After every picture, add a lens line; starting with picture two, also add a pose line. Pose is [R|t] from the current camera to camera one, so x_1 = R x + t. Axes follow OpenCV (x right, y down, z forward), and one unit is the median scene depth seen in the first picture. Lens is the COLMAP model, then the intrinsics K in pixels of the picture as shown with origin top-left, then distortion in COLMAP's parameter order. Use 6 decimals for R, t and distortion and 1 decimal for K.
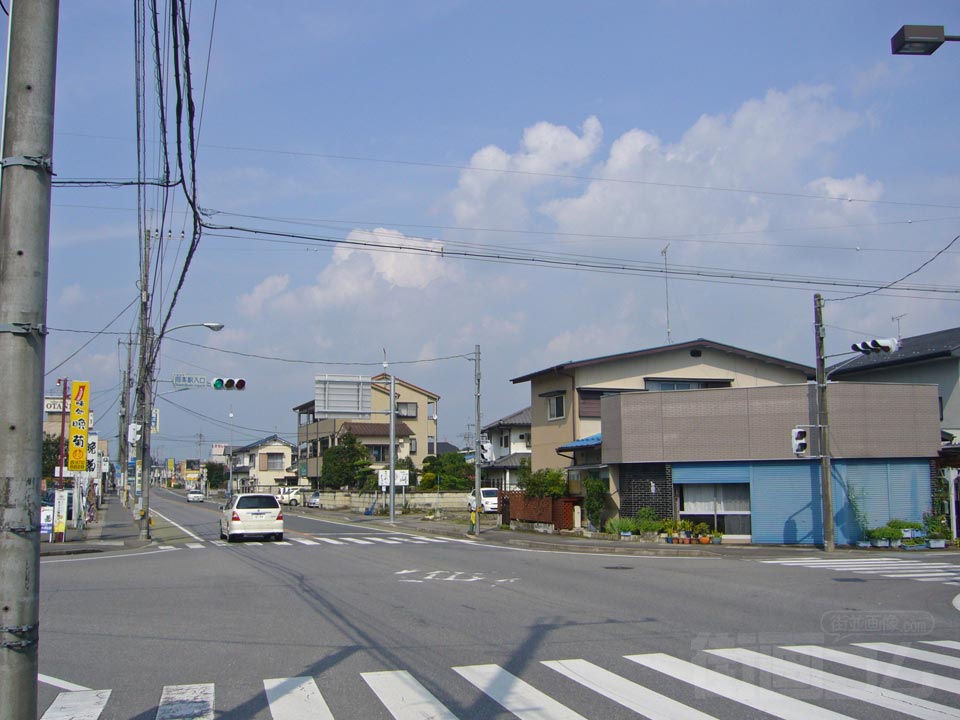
lens RADIAL K [[1045.3, 0, 480.0], [0, 1045.3, 360.0], [0, 0, 1]] dist [-0.053162, -0.013308]
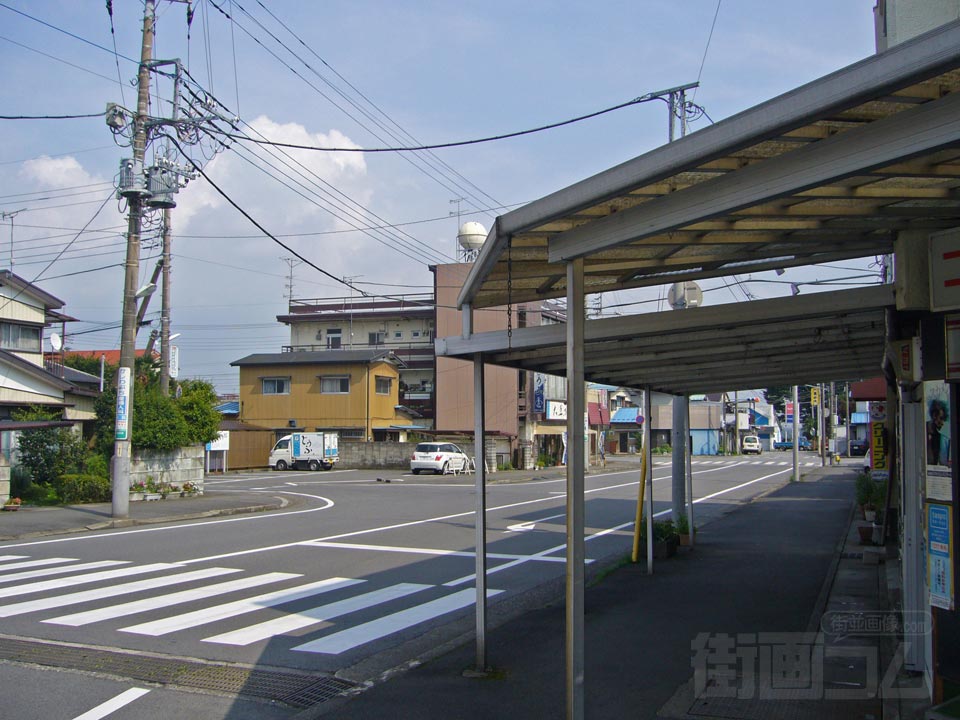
lens RADIAL K [[1024.5, 0, 480.0], [0, 1024.5, 360.0], [0, 0, 1]] dist [-0.081611, 0.011929]
pose [[0.620867, 0.063467, 0.781343, -1.288953], [-0.099402, 0.995046, -0.001839, -0.020643], [-0.777588, -0.076526, 0.624100, -0.205557]]
